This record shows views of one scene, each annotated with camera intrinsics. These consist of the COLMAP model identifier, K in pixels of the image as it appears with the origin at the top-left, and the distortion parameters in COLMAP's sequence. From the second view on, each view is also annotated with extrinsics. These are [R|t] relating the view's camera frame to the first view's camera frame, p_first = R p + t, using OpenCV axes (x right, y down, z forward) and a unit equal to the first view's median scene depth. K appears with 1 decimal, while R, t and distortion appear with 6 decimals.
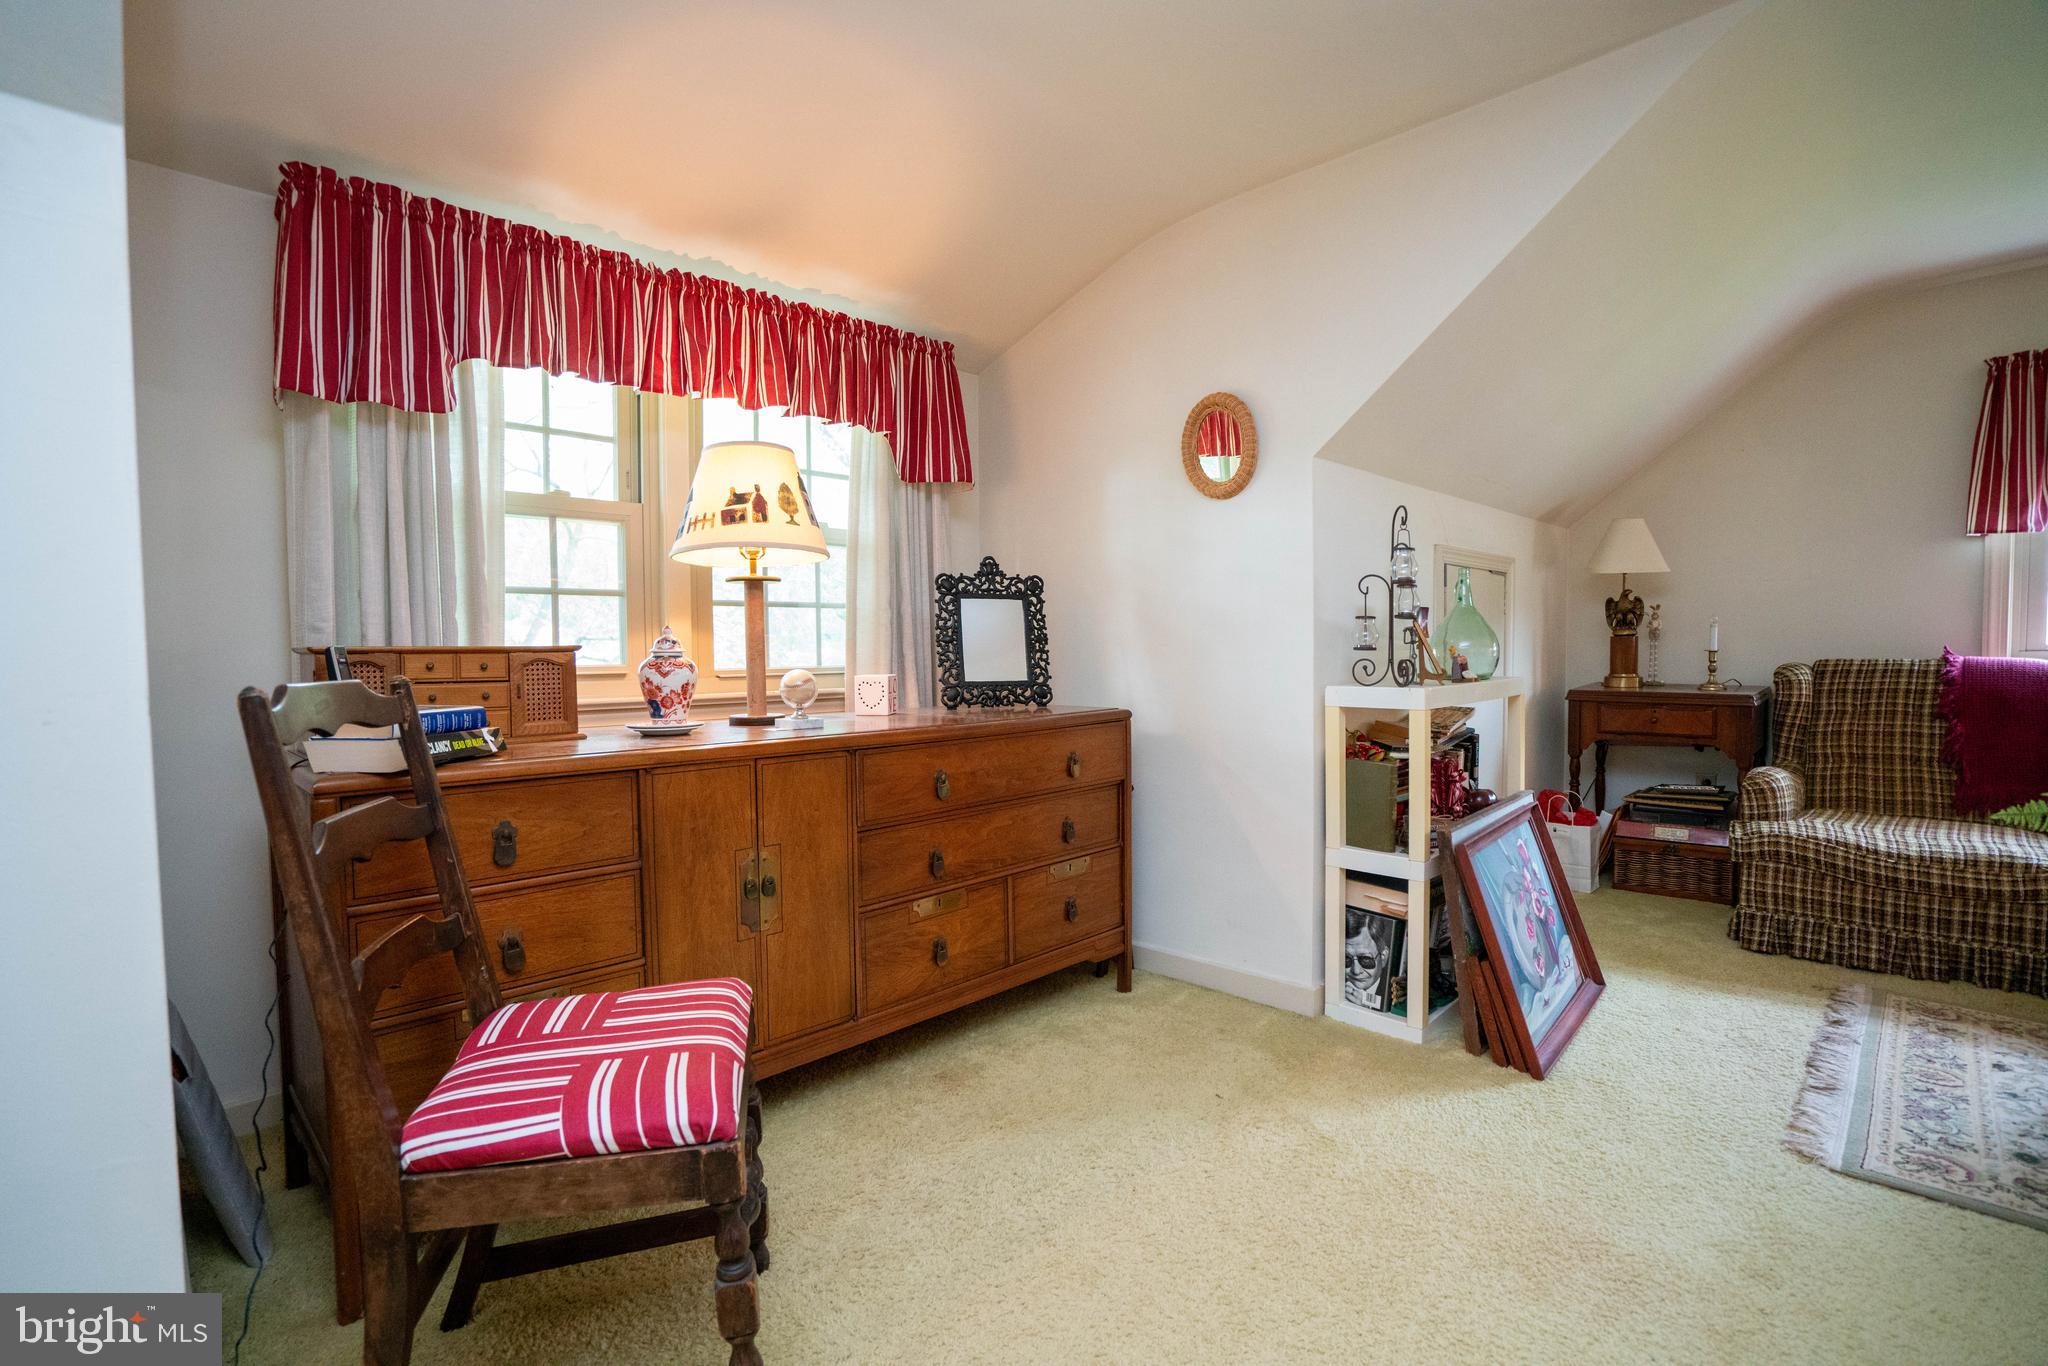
lens RADIAL K [[967.0, 0, 957.1], [0, 967.0, 682.0], [0, 0, 1]] dist [-0.043079, 0.012511]
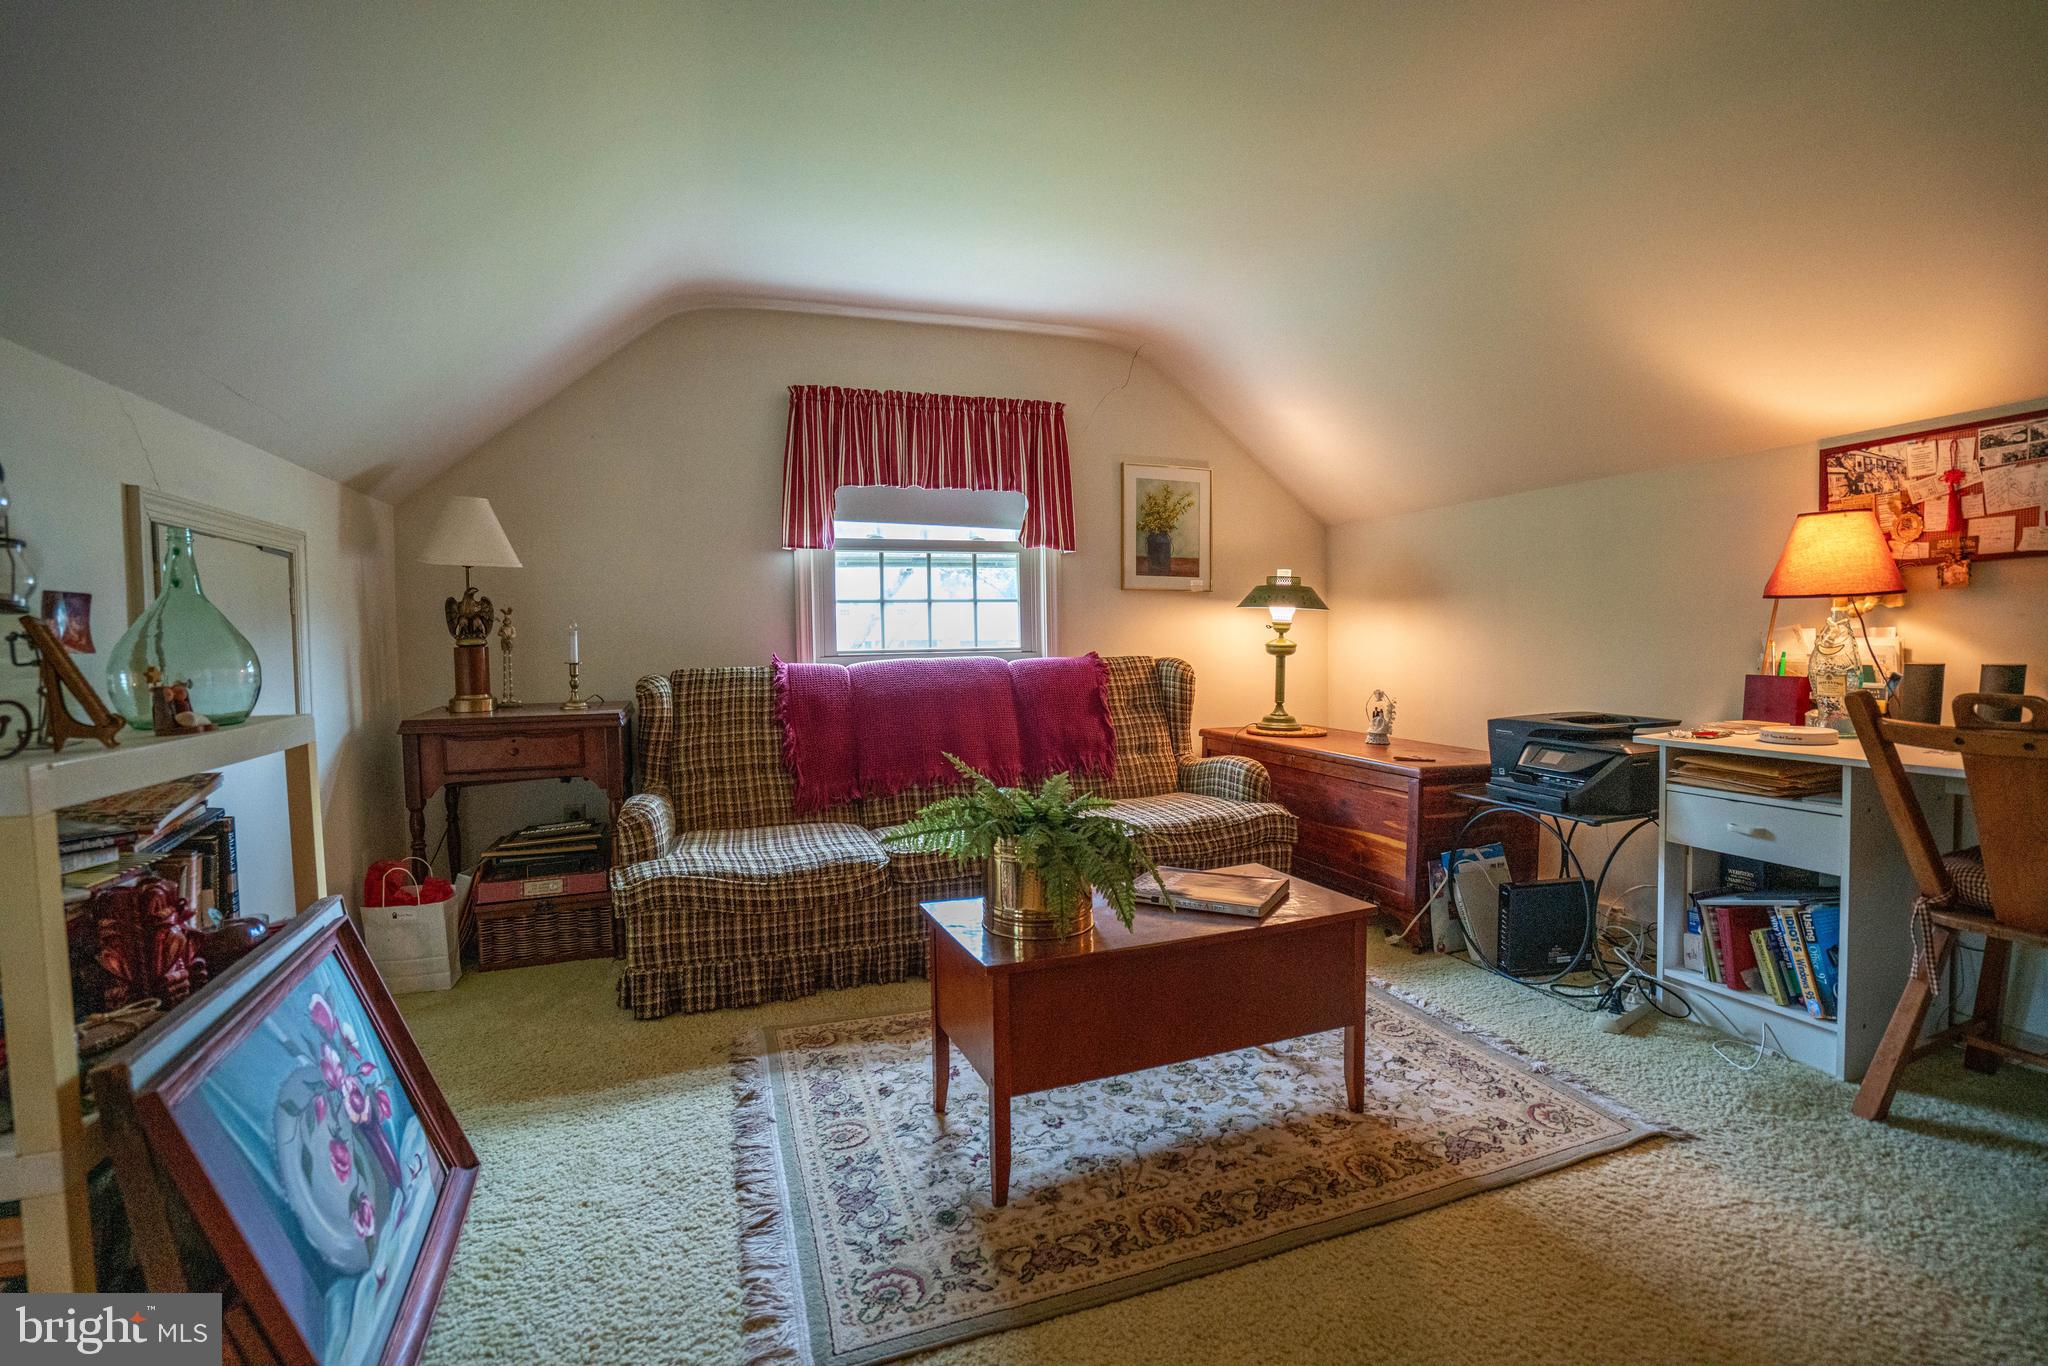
lens RADIAL K [[967.0, 0, 1079.1], [0, 967.0, 682.7], [0, 0, 1]] dist [-0.043079, 0.012511]
pose [[0.384220, -0.037671, 0.922473, 0.226449], [0.050589, 0.998525, 0.019706, -0.012000], [-0.921854, 0.039095, 0.385560, 0.313923]]
